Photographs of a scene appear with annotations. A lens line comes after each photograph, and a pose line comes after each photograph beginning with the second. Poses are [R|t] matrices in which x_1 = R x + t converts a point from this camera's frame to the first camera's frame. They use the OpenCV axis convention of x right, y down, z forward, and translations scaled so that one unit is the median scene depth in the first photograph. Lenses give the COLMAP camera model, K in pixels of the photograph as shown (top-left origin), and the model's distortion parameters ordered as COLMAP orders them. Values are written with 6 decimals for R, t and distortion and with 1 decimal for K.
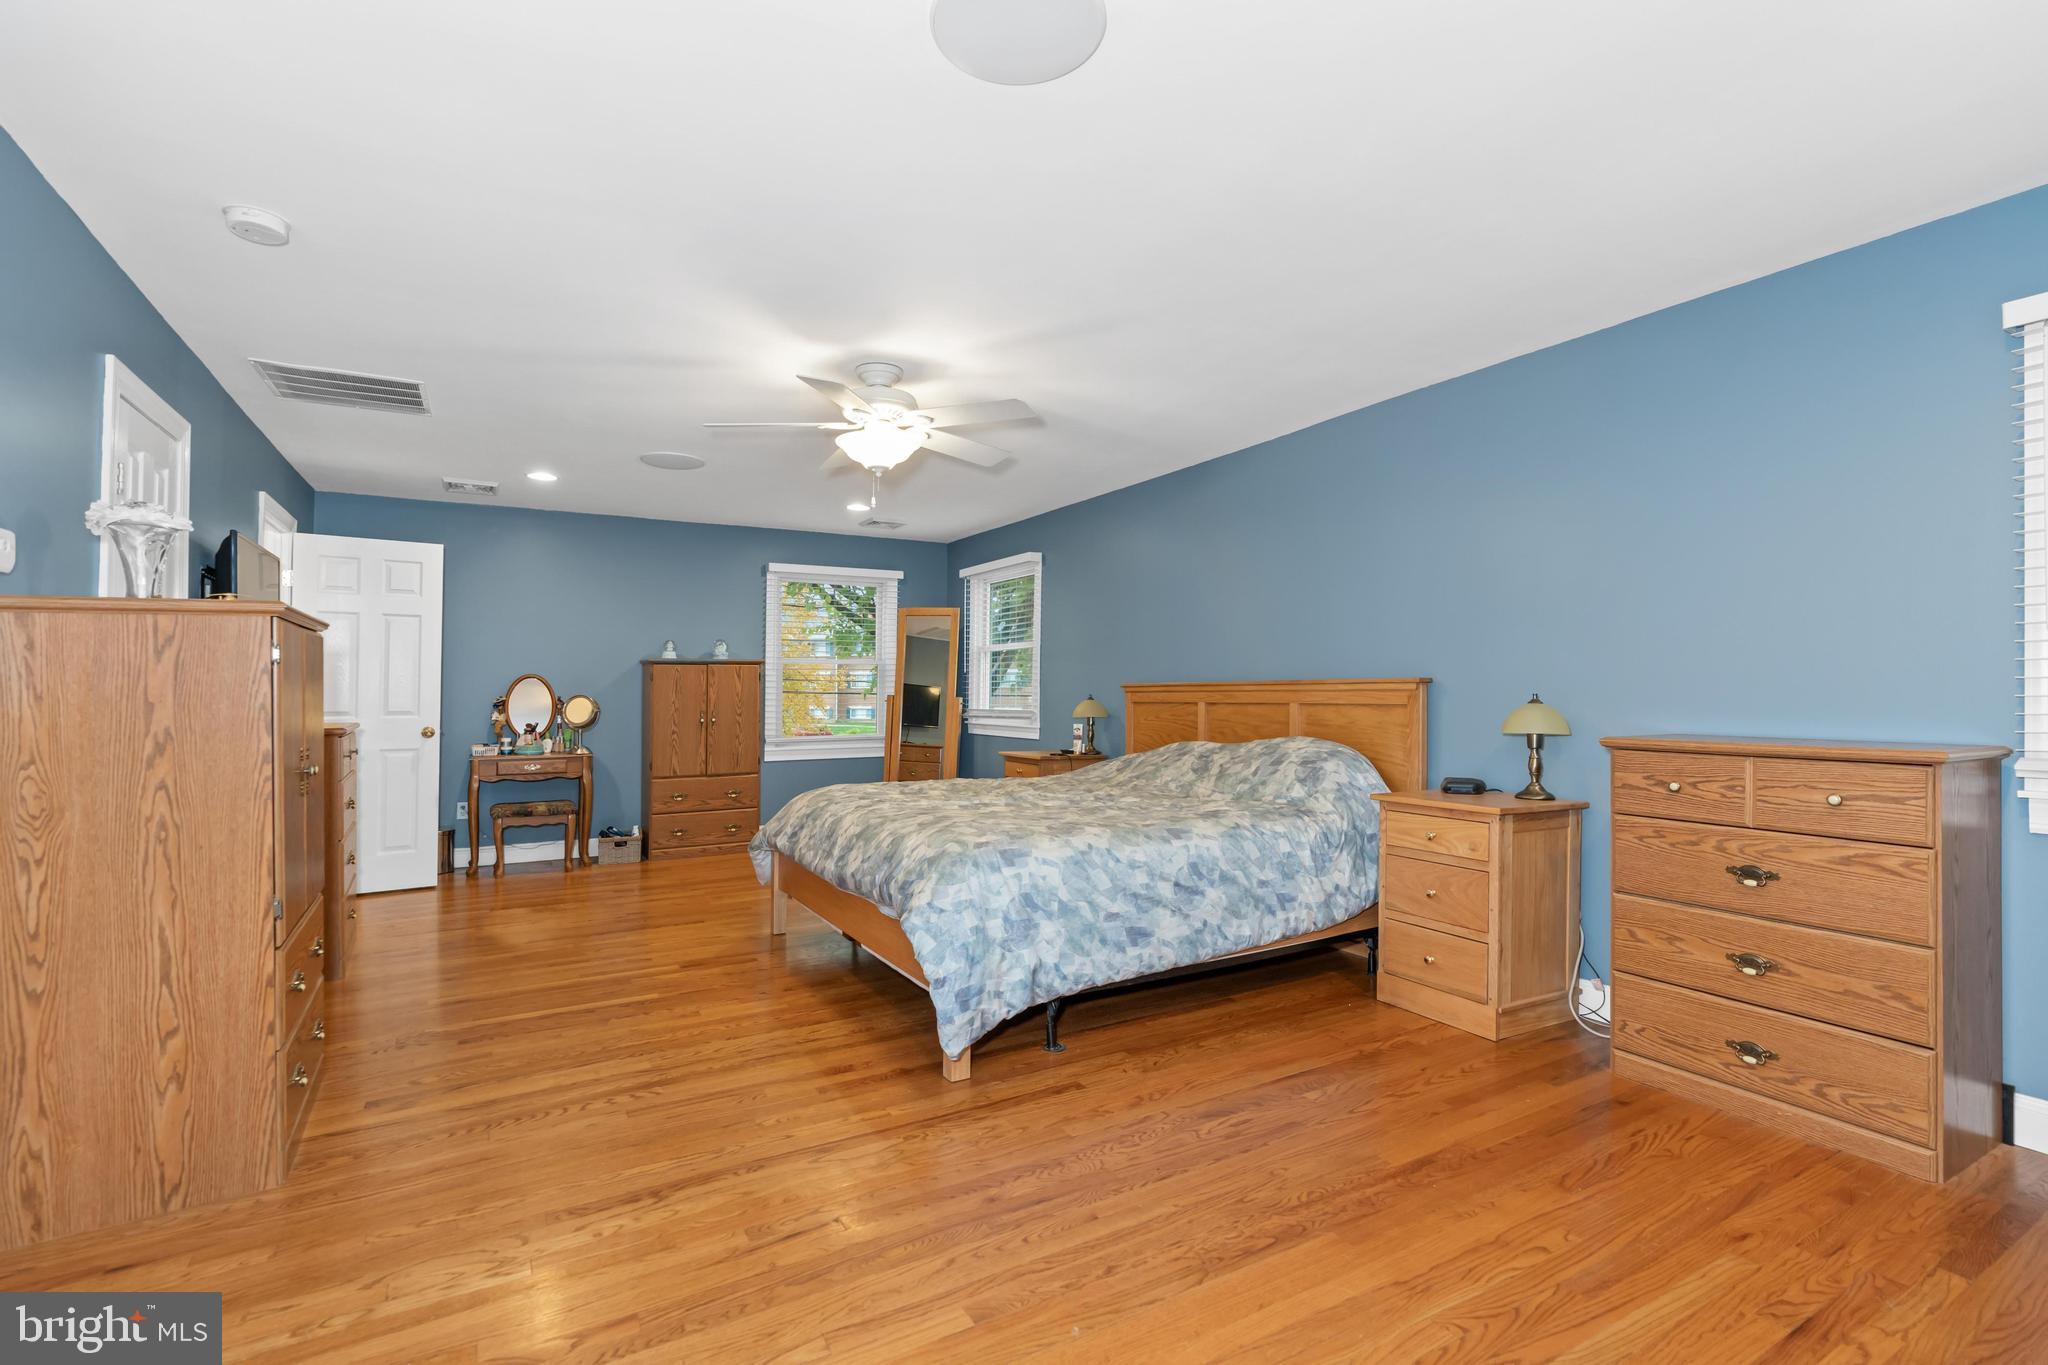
lens RADIAL K [[941.6, 0, 1032.5], [0, 941.6, 683.5], [0, 0, 1]] dist [0.002872, 0.000693]
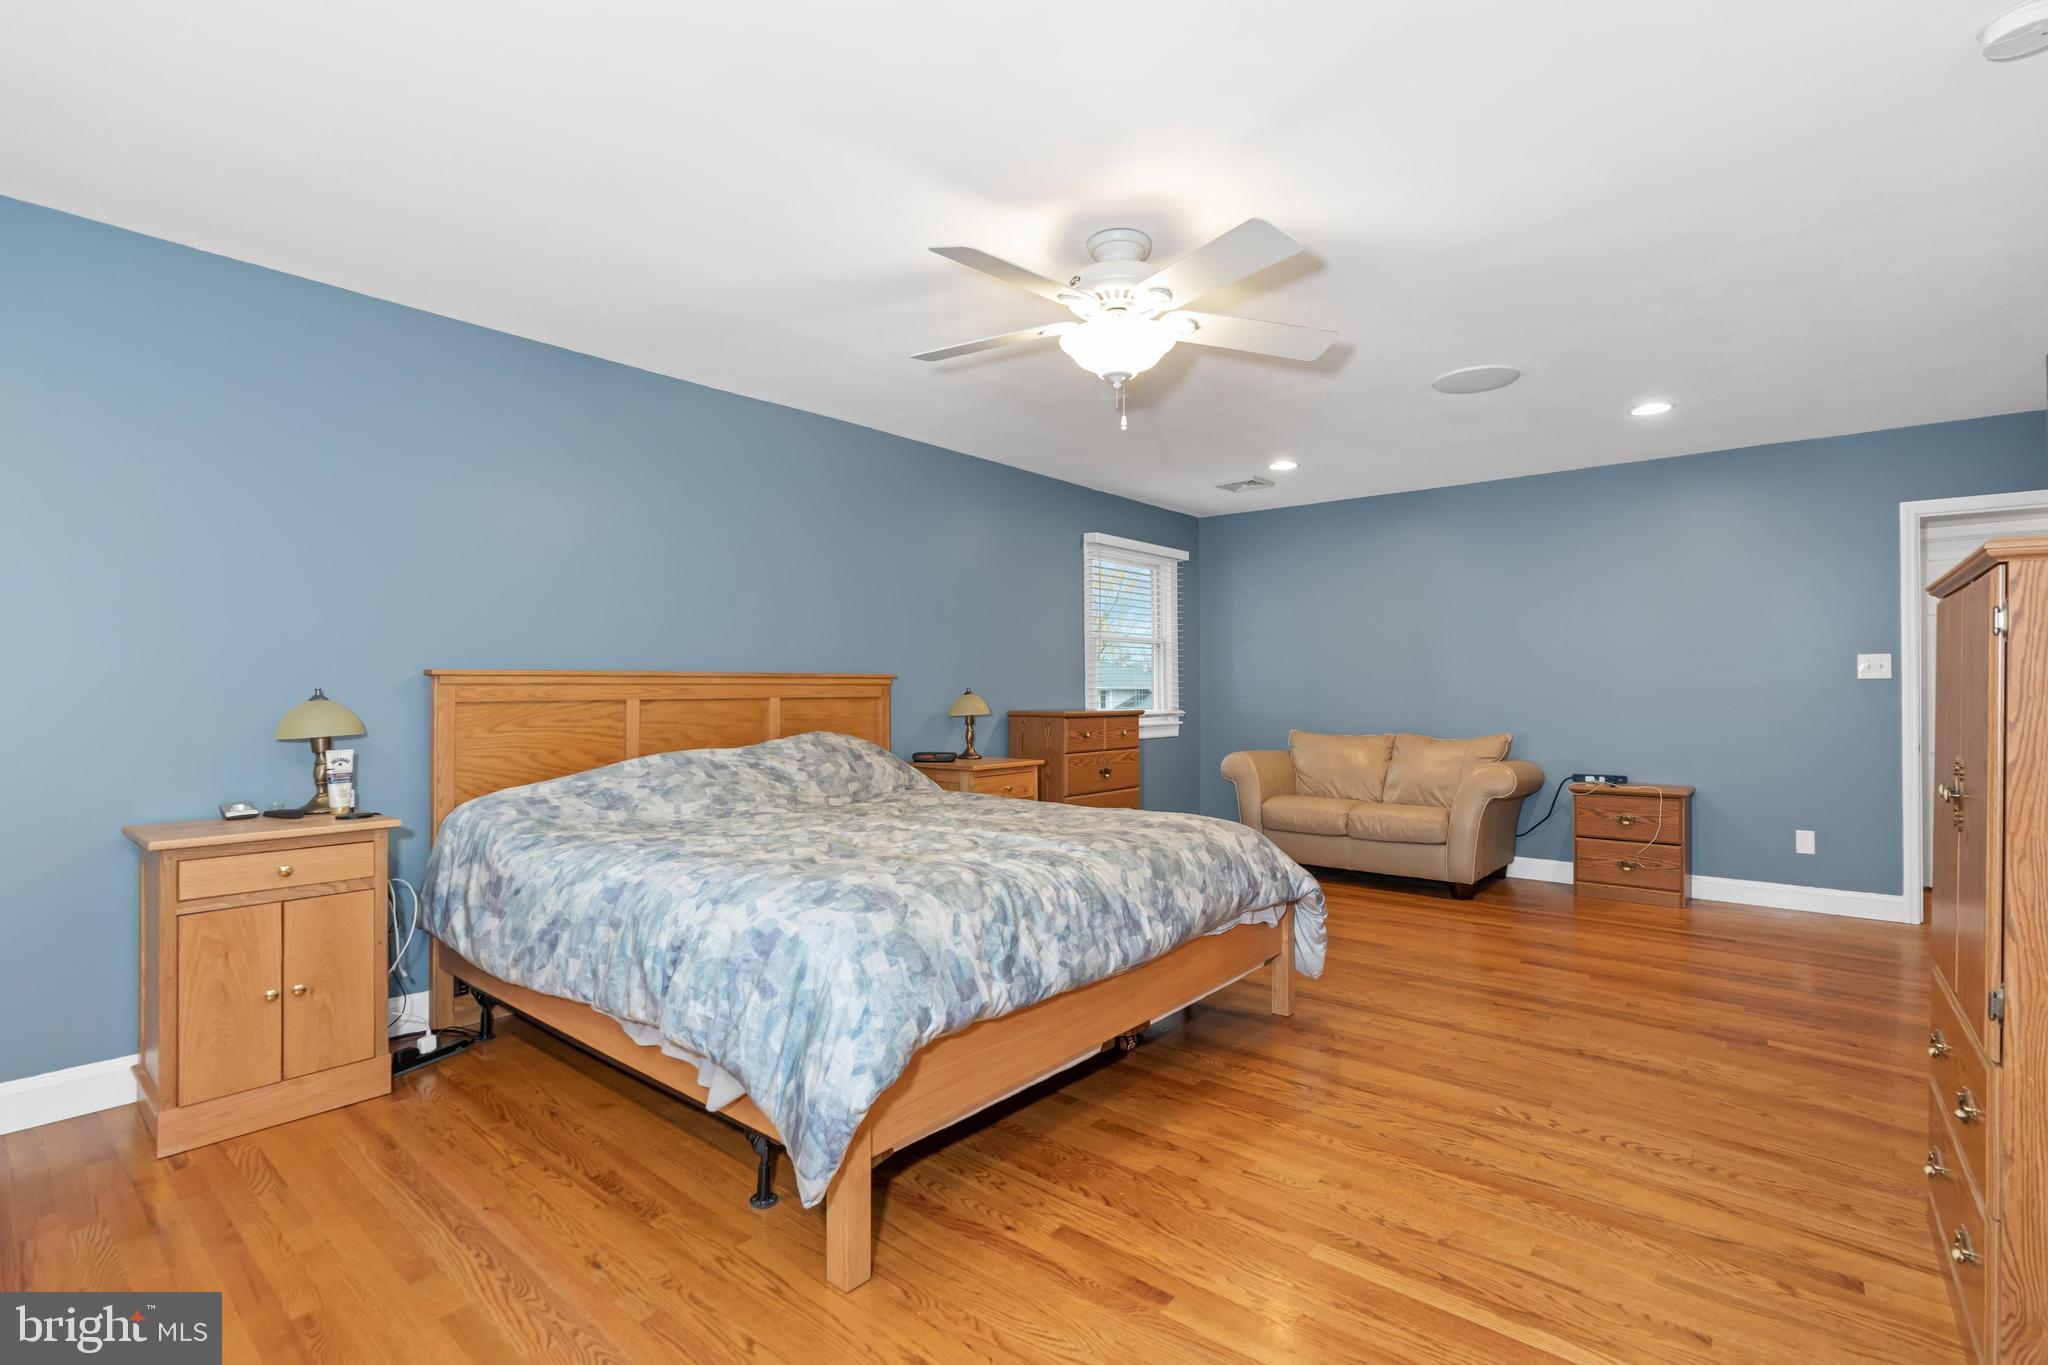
lens RADIAL K [[941.6, 0, 1034.3], [0, 941.6, 685.7], [0, 0, 1]] dist [0.002872, 0.000693]
pose [[-0.349540, 0.003458, 0.936915, -0.939686], [-0.010516, 0.999916, -0.007614, 0.017608], [-0.936862, -0.012514, -0.349474, 1.488558]]
